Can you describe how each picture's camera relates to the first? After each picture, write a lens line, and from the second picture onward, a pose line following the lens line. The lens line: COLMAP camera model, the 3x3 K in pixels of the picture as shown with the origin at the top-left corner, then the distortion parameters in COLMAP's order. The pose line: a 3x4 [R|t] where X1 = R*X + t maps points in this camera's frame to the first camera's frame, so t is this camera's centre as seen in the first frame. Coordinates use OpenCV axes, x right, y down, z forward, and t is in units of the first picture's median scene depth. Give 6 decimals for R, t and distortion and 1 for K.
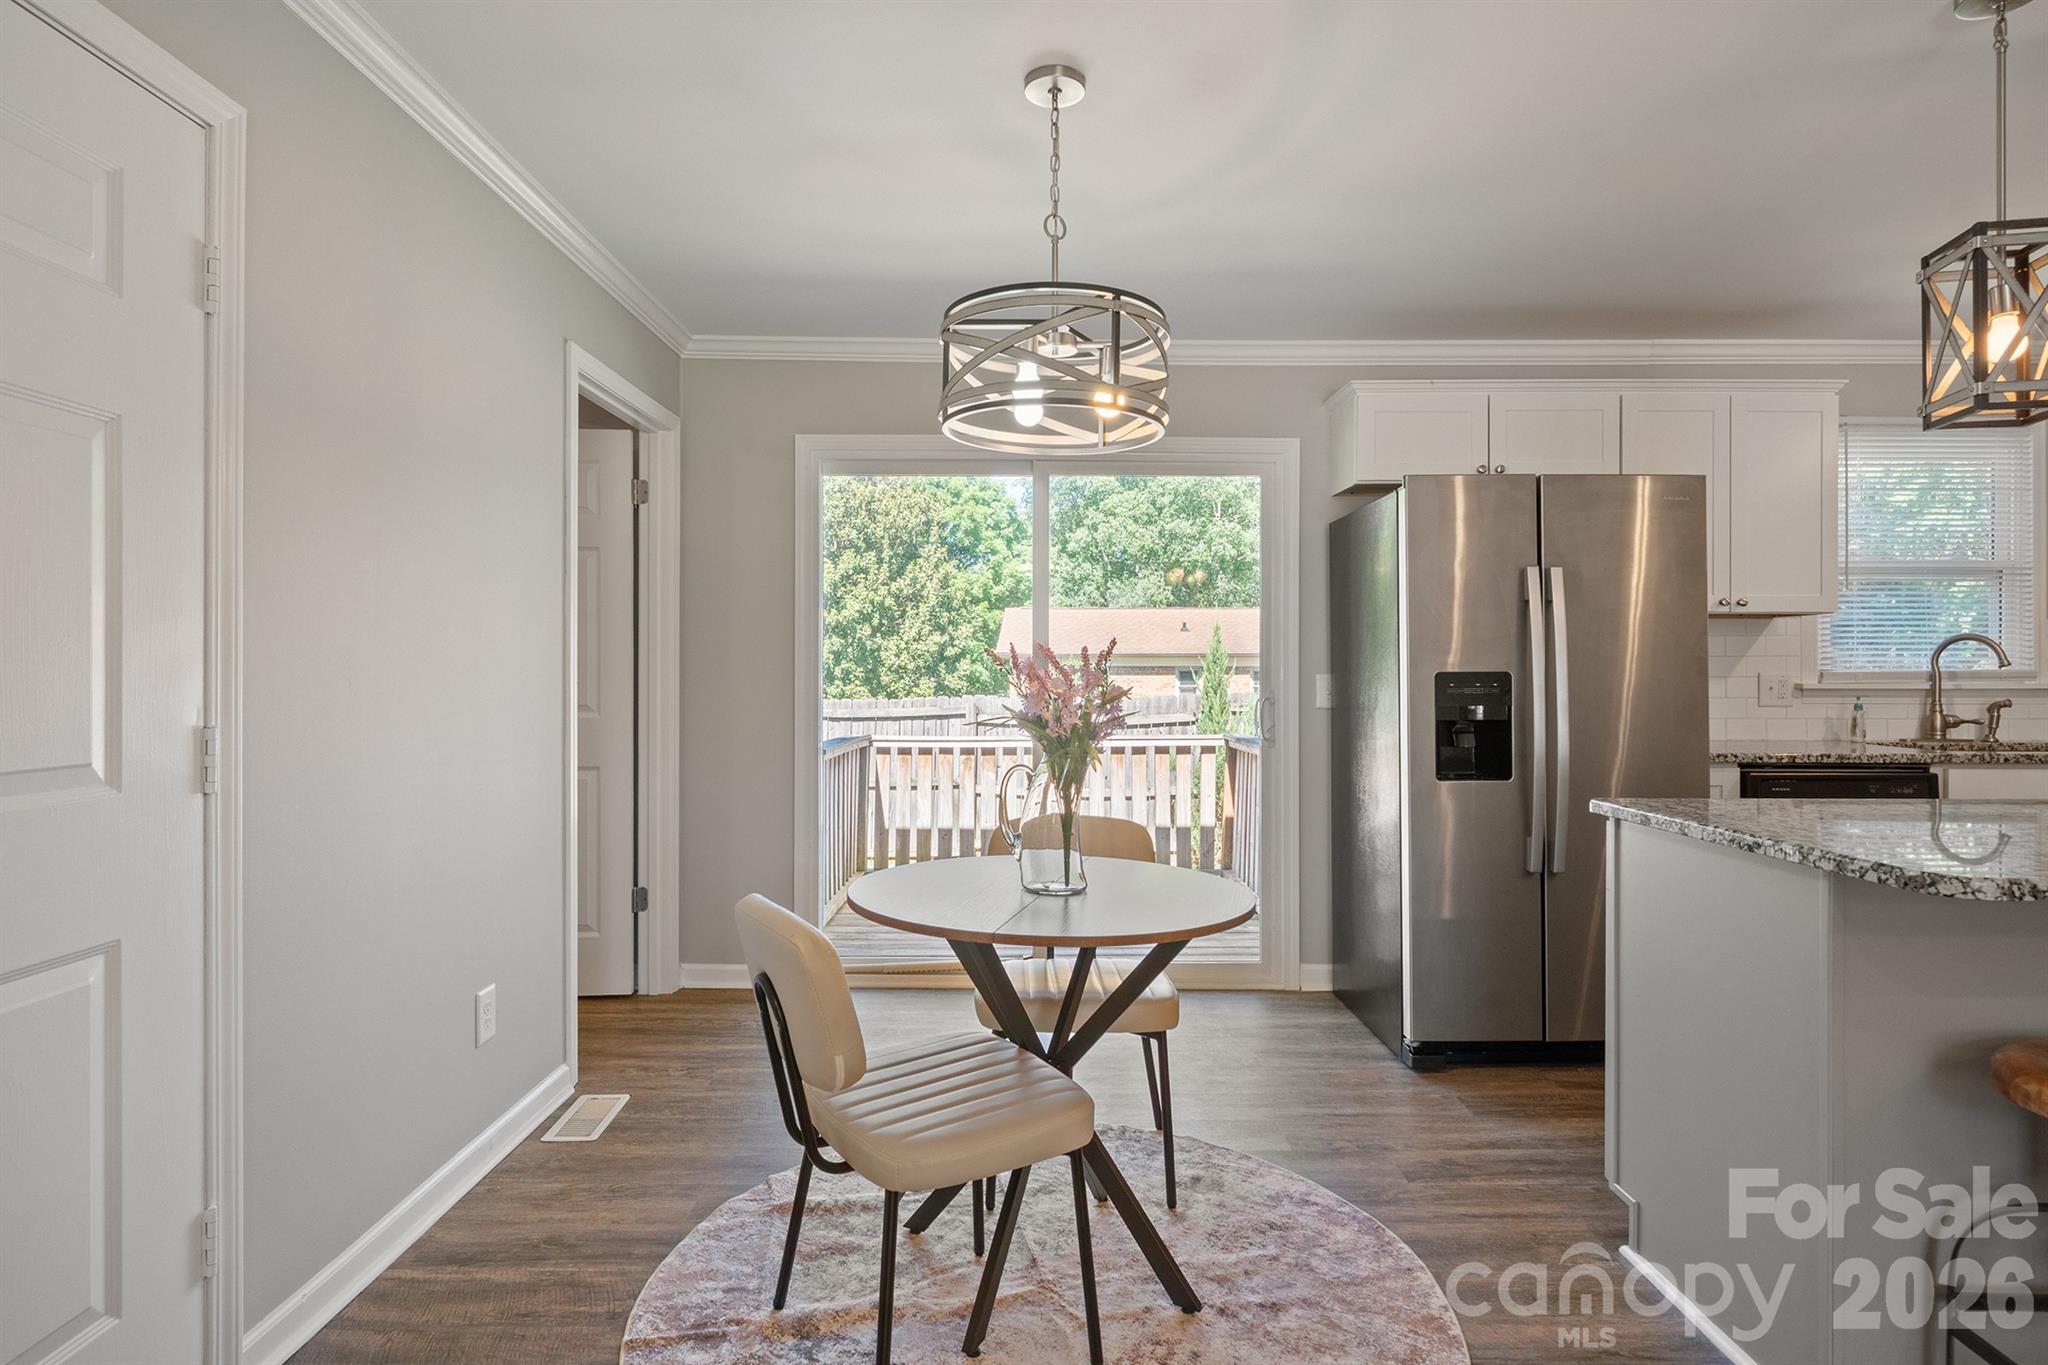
lens RADIAL K [[1068.2, 0, 1026.6], [0, 1068.2, 664.6], [0, 0, 1]] dist [-0.002293, -0.001445]
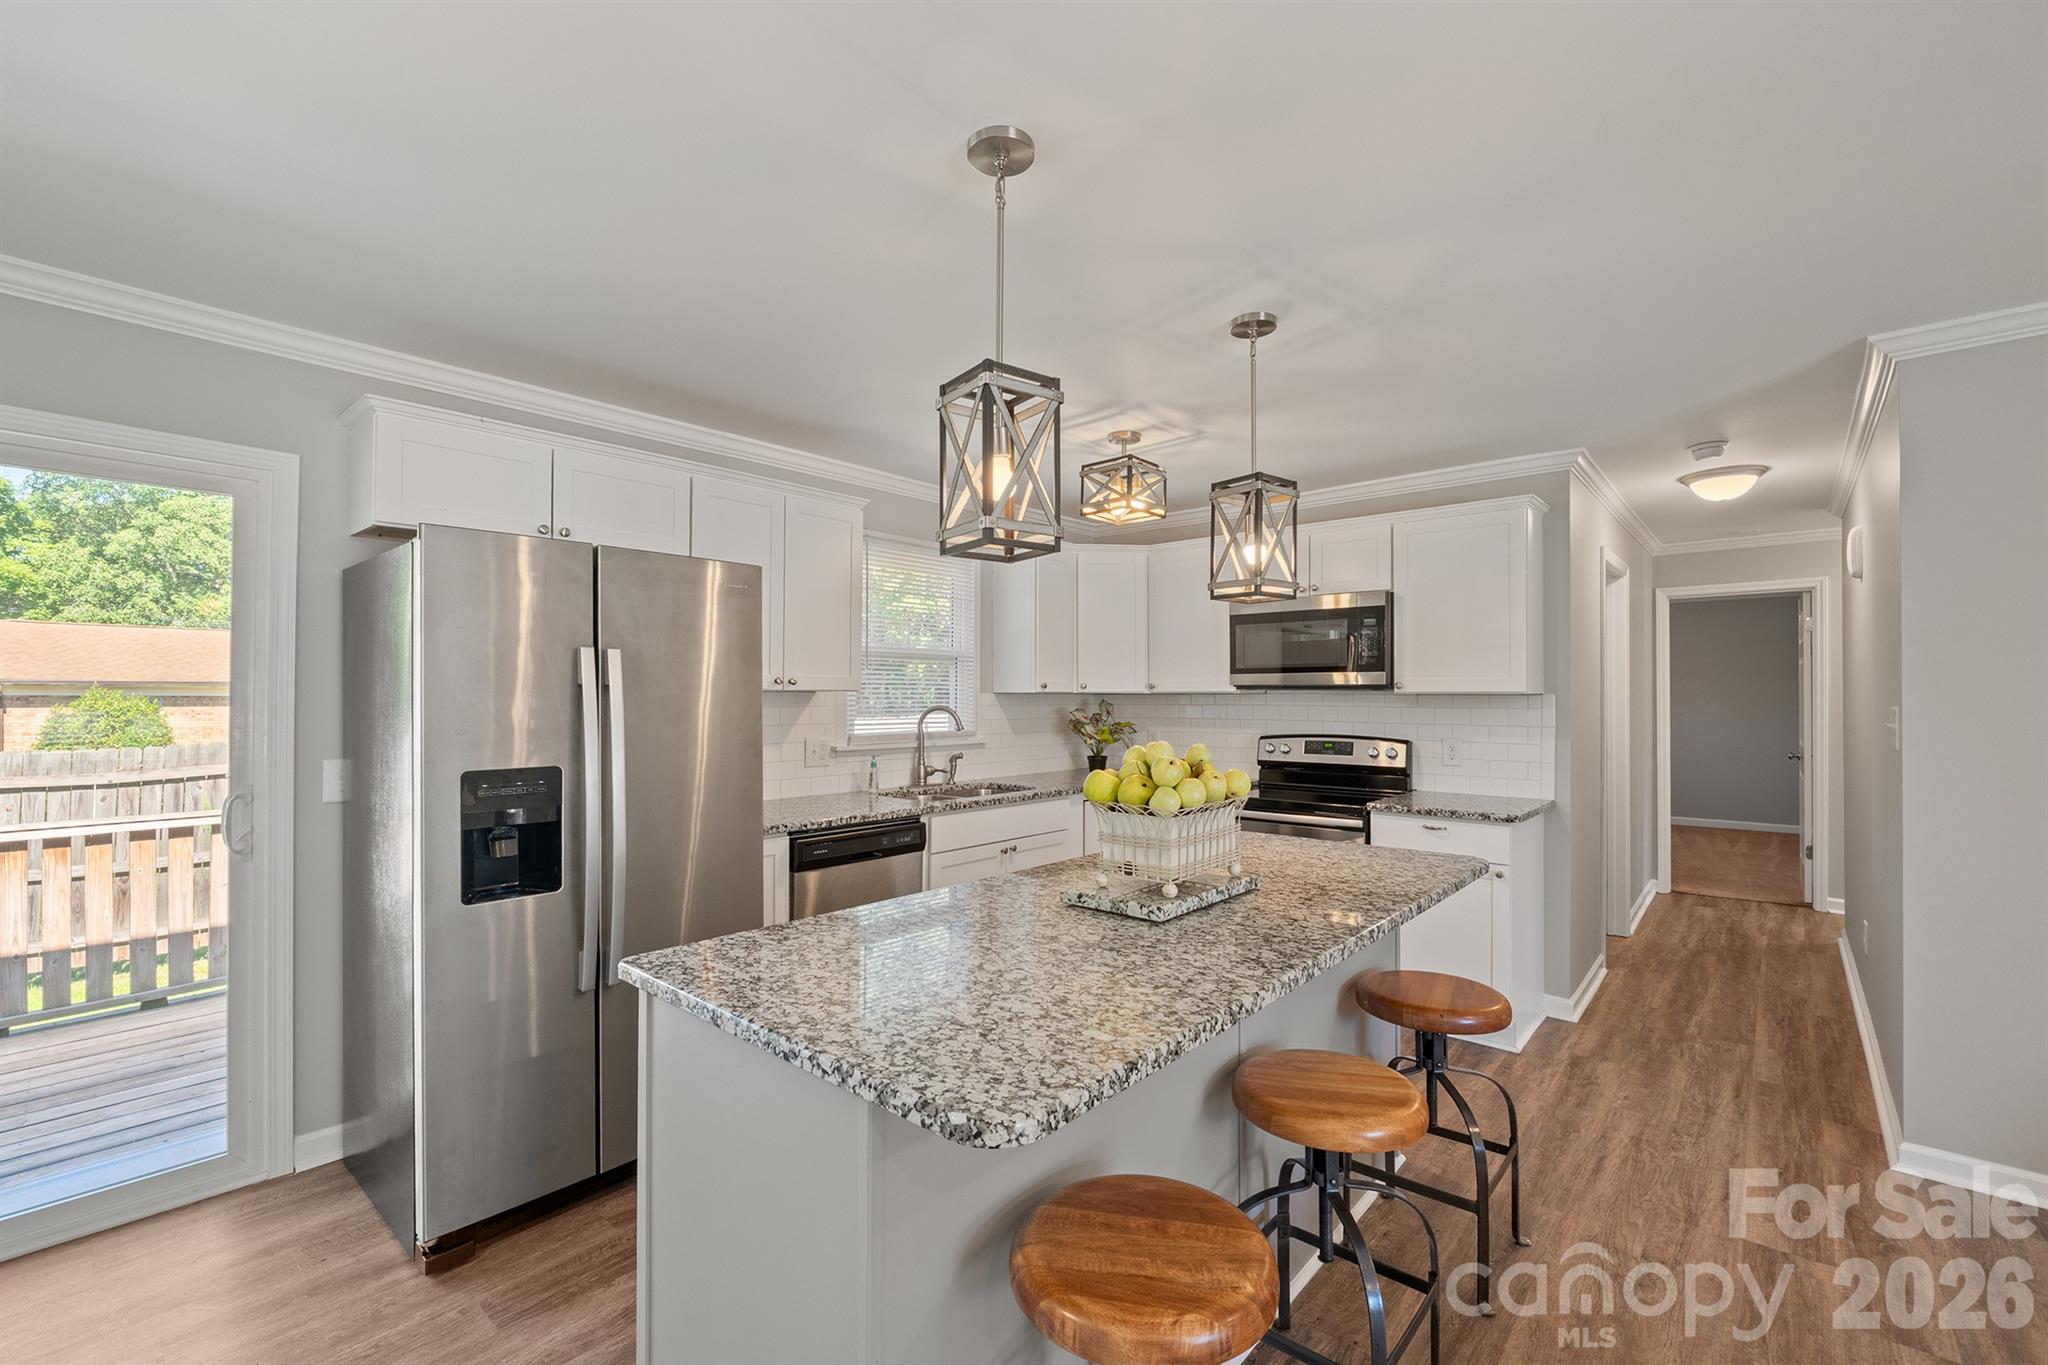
lens RADIAL K [[859.5, 0, 1028.7], [0, 859.5, 697.6], [0, 0, 1]] dist [-0.003079, -0.001935]
pose [[0.658966, 0.001382, 0.752172, 0.153399], [-0.007836, 0.999957, 0.005028, -0.048219], [-0.752132, -0.009207, 0.658948, 0.215969]]
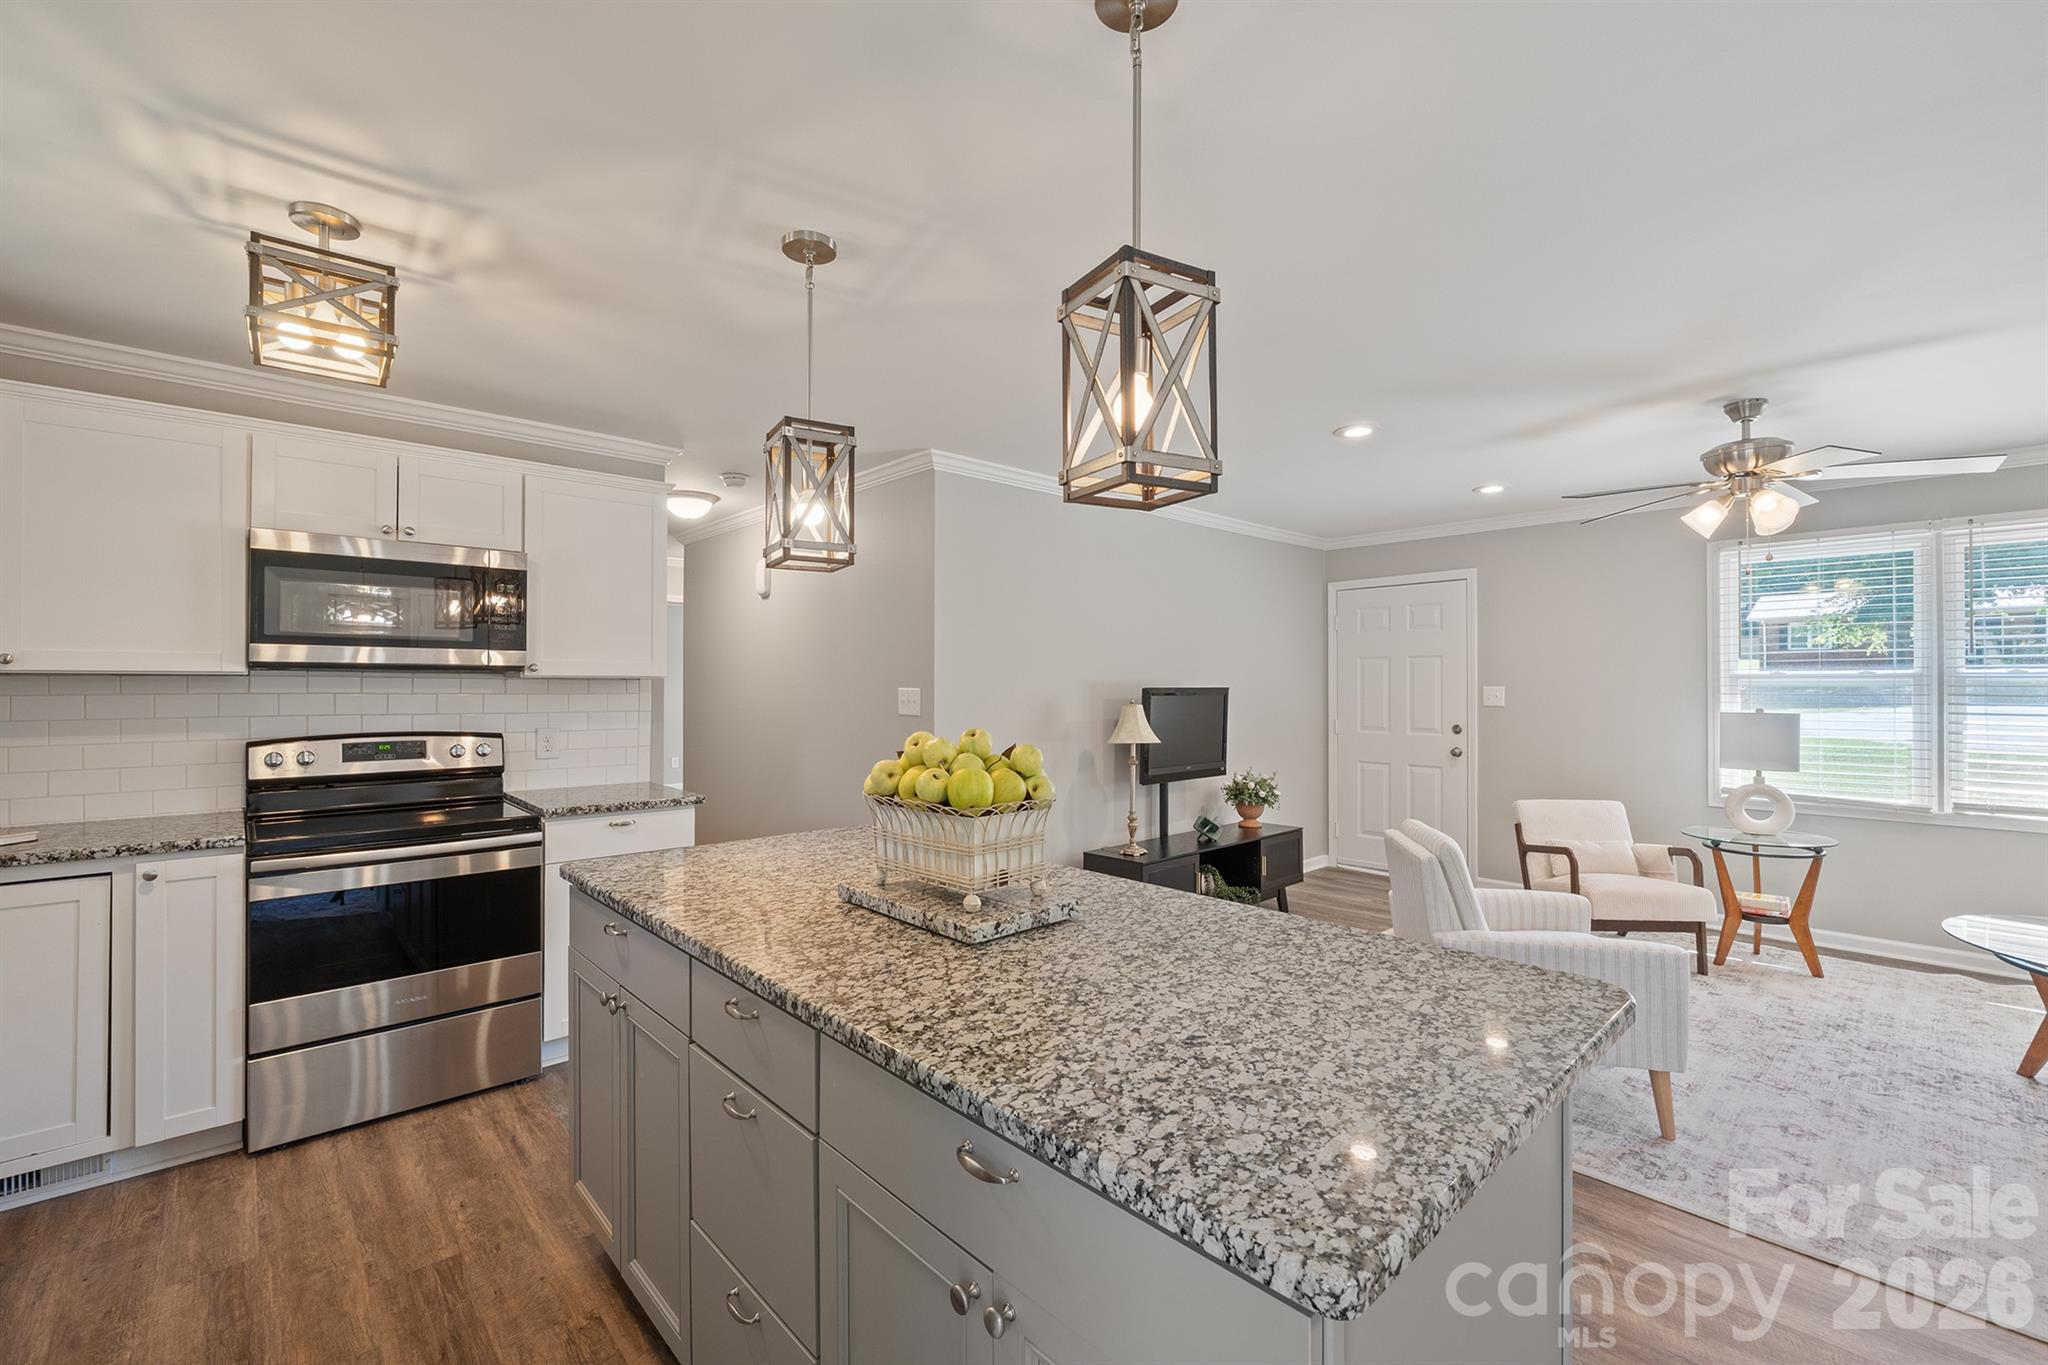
lens RADIAL K [[859.5, 0, 1034.5], [0, 859.5, 677.9], [0, 0, 1]] dist [-0.003079, -0.001935]
pose [[-0.679604, 0.007697, 0.733539, 0.245085], [-0.003158, 0.999905, -0.013419, -0.040205], [-0.733572, -0.011436, -0.679515, 0.786814]]
